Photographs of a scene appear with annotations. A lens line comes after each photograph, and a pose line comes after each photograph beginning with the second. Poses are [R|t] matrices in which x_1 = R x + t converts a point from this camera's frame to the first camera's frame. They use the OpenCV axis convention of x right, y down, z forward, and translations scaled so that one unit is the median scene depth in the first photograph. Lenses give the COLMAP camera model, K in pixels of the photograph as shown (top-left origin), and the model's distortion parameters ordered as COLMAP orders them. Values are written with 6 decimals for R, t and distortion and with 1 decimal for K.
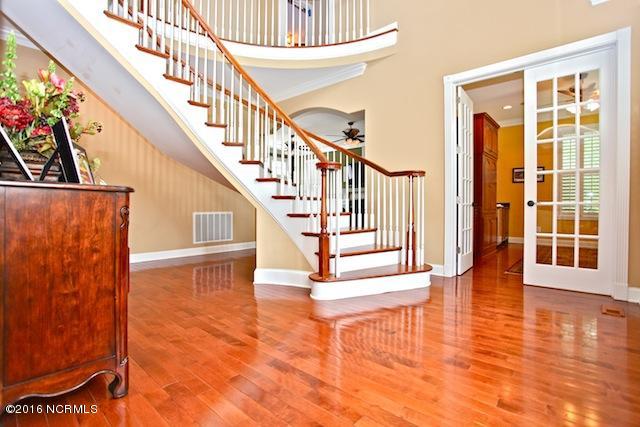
lens RADIAL K [[312.6, 0, 319.9], [0, 312.6, 211.4], [0, 0, 1]] dist [-0.078266, 0.032352]
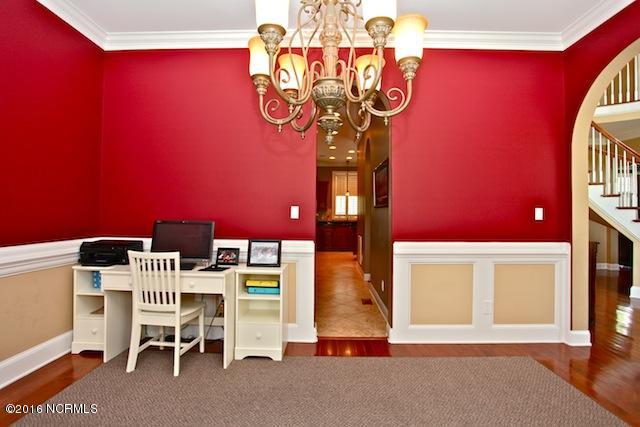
lens RADIAL K [[312.6, 0, 319.9], [0, 312.6, 211.4], [0, 0, 1]] dist [-0.078266, 0.032352]
pose [[0.628522, -0.008371, -0.777746, -0.049777], [-0.012463, 0.999705, -0.020831, -0.094577], [0.777692, 0.022786, 0.628233, -0.864918]]
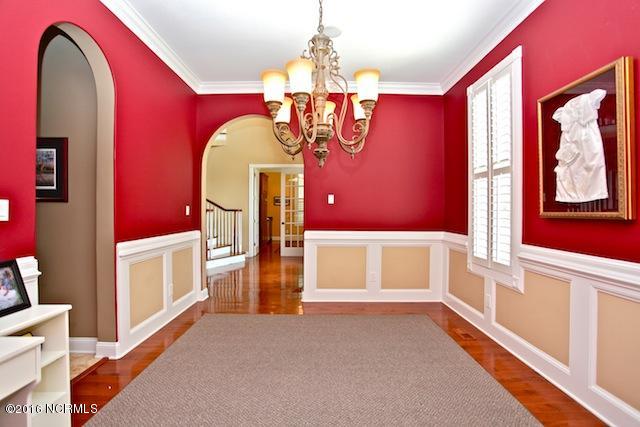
lens RADIAL K [[312.6, 0, 319.9], [0, 312.6, 211.4], [0, 0, 1]] dist [-0.078266, 0.032352]
pose [[0.750068, 0.002102, 0.661358, -0.716781], [0.002267, 0.999981, -0.005750, -0.101755], [-0.661357, 0.005813, 0.750048, -1.042503]]
